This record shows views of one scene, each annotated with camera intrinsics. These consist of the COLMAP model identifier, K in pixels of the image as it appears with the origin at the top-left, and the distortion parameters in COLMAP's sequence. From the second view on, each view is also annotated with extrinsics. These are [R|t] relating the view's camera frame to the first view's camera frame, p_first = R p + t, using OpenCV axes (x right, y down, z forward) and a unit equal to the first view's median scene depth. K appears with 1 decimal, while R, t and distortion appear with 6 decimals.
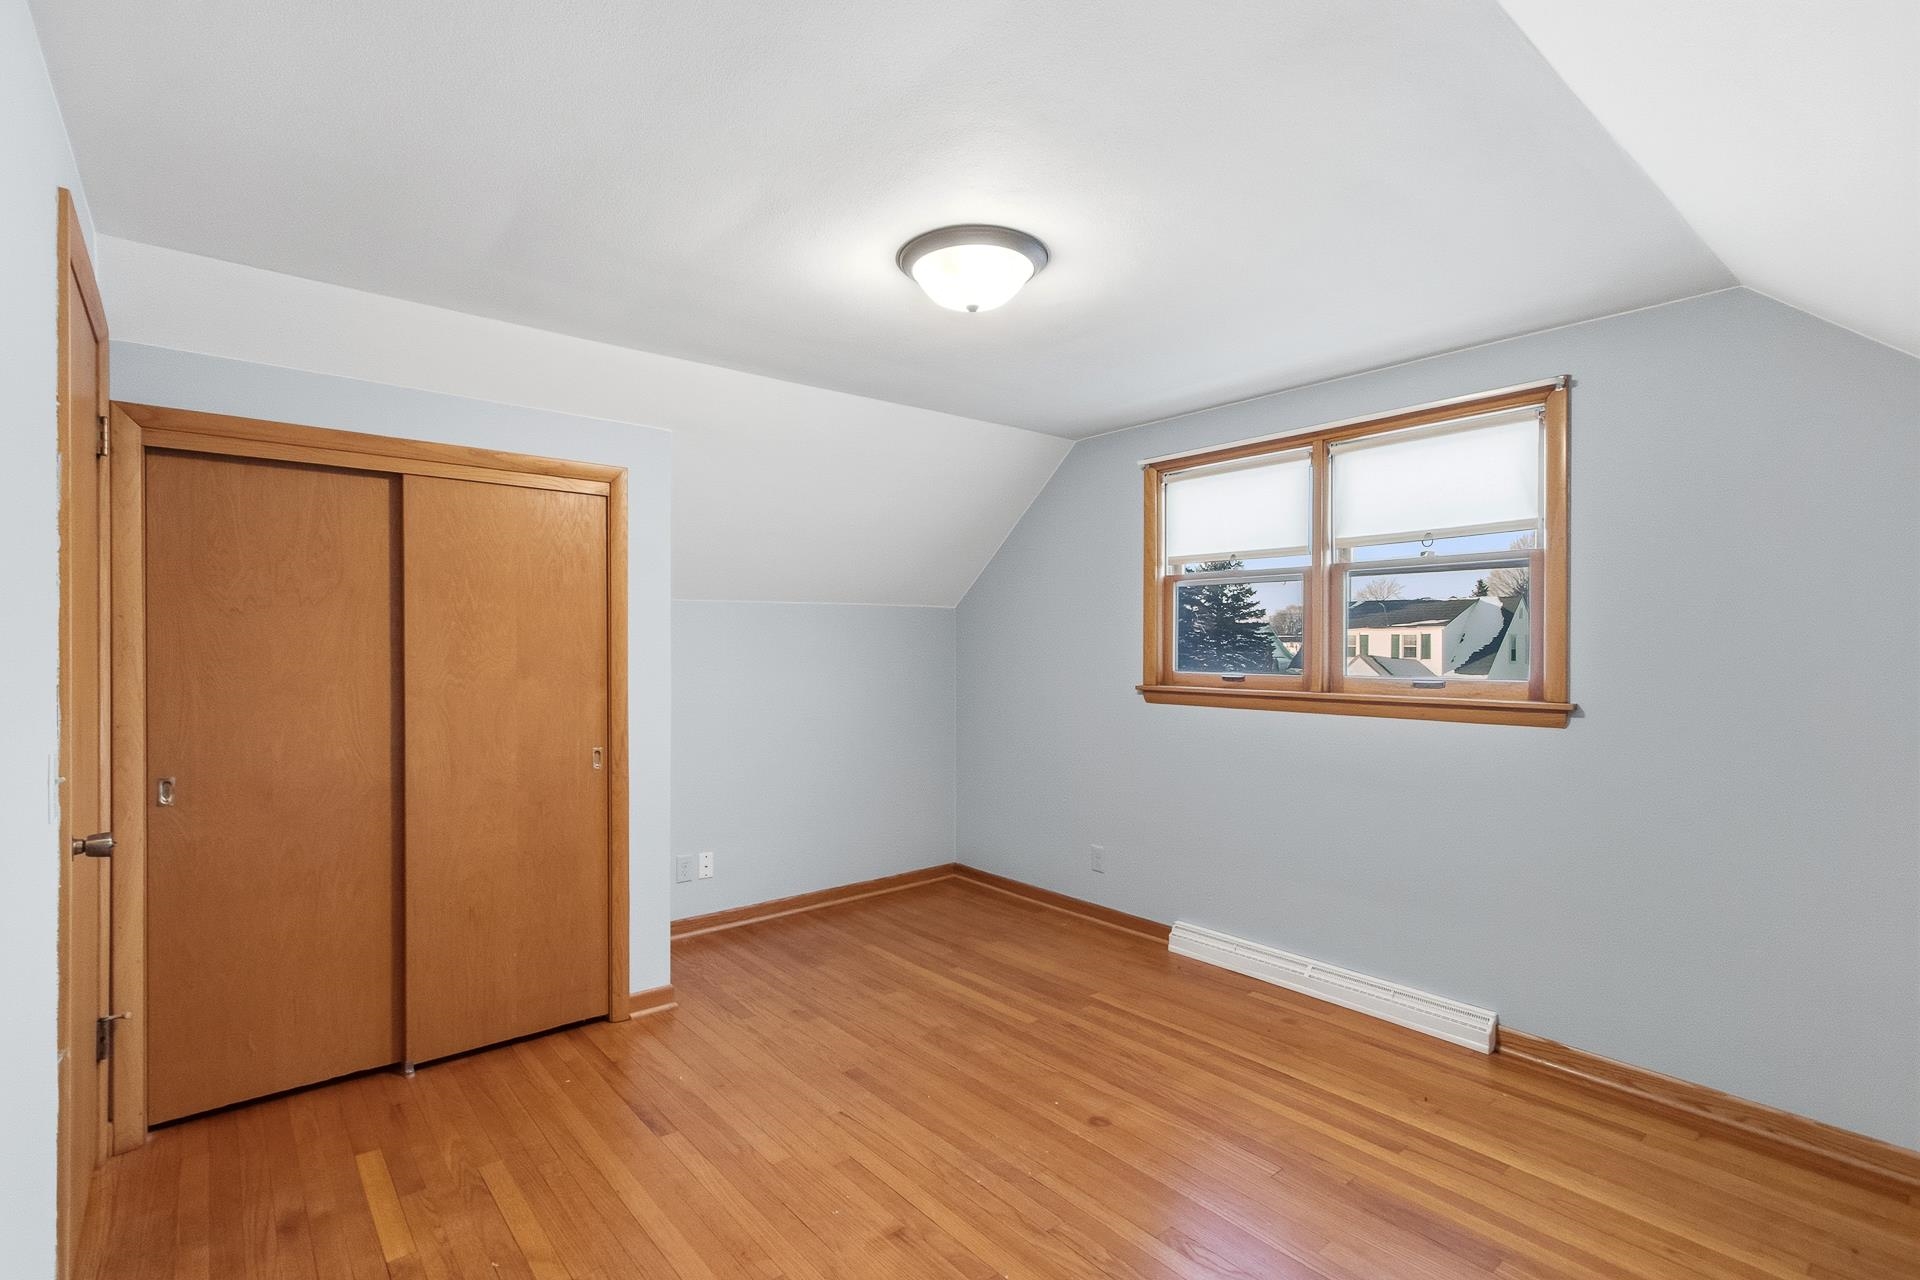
lens RADIAL K [[901.9, 0, 943.0], [0, 901.9, 646.6], [0, 0, 1]] dist [0.010592, -0.000356]
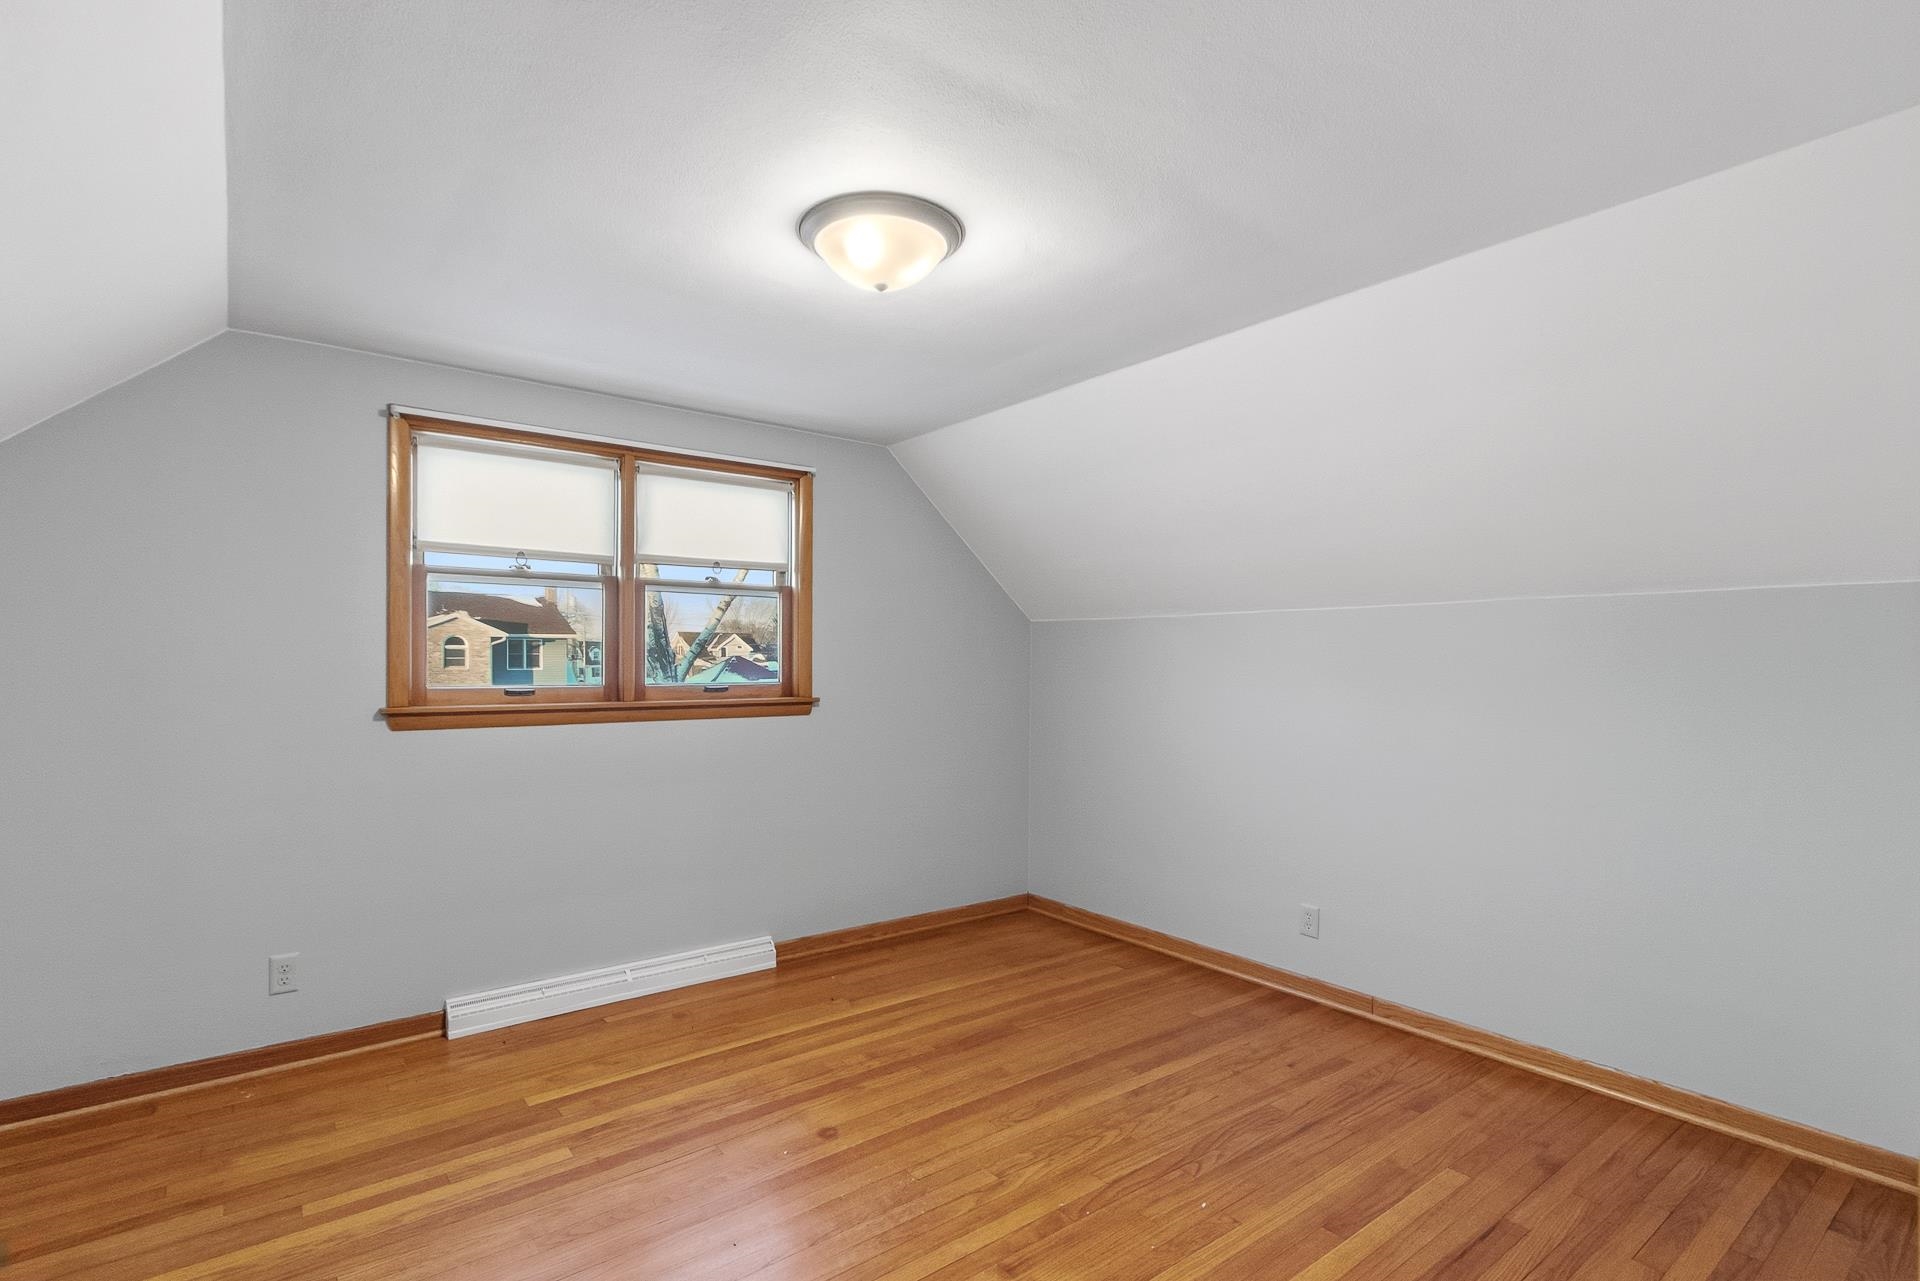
lens RADIAL K [[901.9, 0, 943.0], [0, 901.9, 647.1], [0, 0, 1]] dist [0.010592, -0.000356]
pose [[0.036168, 0.008074, 0.999313, -0.614484], [-0.006287, 0.999949, -0.007851, -0.005324], [-0.999326, -0.005998, 0.036217, 0.621822]]
